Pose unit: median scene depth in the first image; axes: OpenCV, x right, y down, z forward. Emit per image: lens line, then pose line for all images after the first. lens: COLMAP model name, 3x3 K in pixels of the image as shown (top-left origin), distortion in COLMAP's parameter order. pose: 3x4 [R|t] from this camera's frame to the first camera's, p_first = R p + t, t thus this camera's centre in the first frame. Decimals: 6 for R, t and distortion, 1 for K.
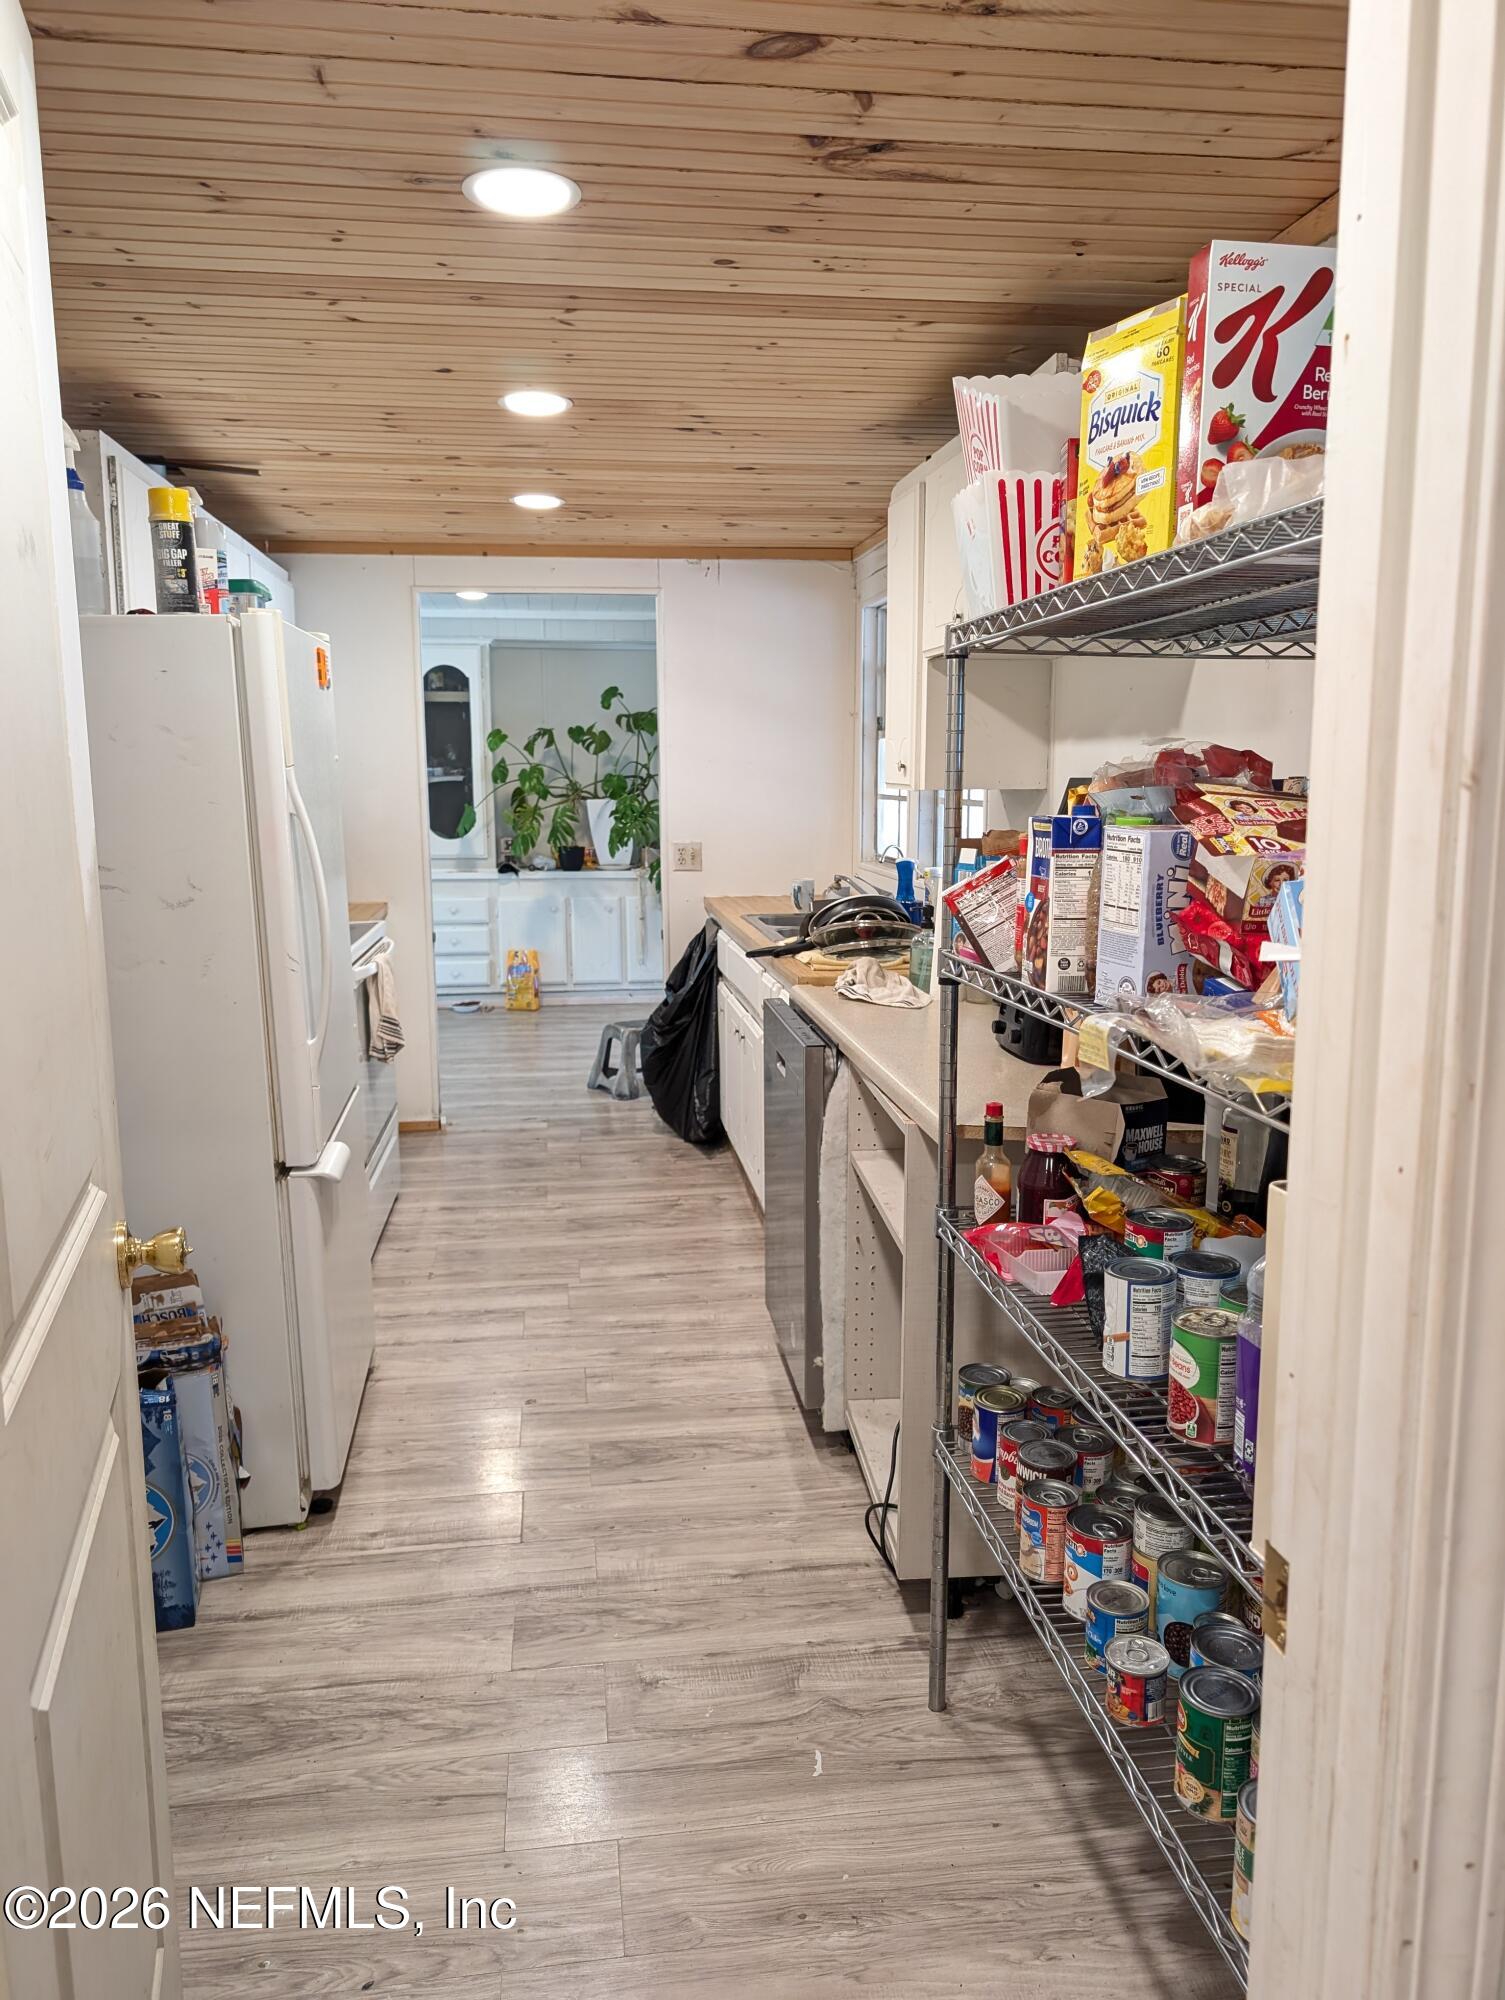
lens RADIAL K [[1442.0, 0, 758.0], [0, 1442.0, 1004.5], [0, 0, 1]] dist [0.017978, -0.014255]
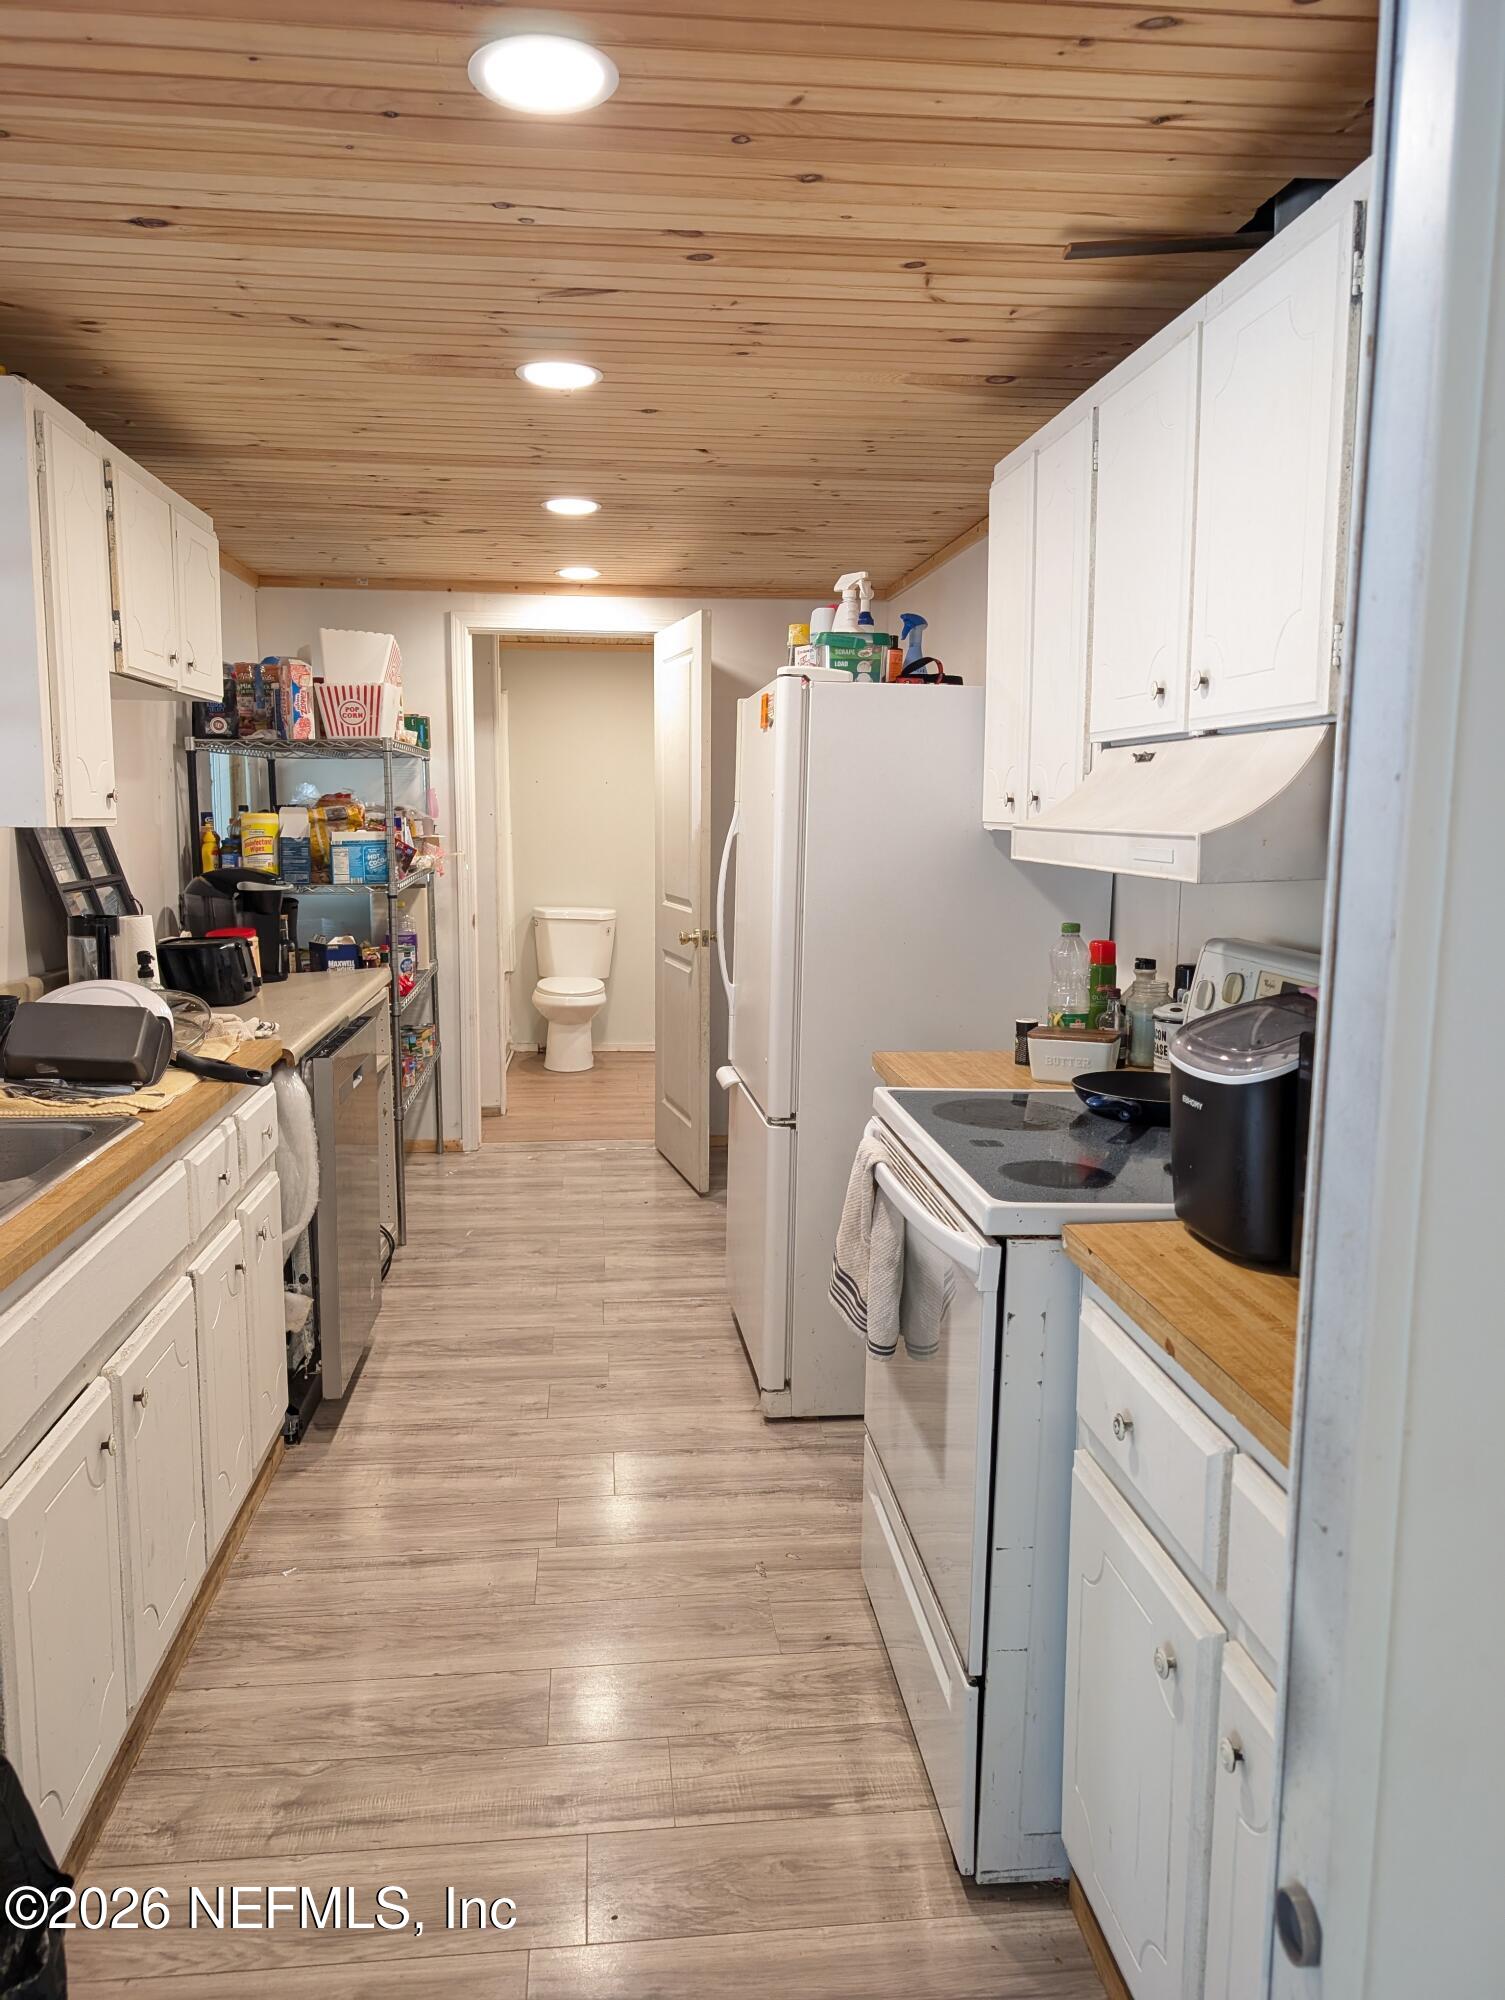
lens RADIAL K [[1442.0, 0, 751.0], [0, 1442.0, 999.6], [0, 0, 1]] dist [0.017978, -0.014255]
pose [[-0.999497, -0.009172, 0.030355, -0.314606], [0.000299, 0.954487, 0.298252, -0.339138], [-0.031709, 0.298111, -0.954004, 2.042860]]
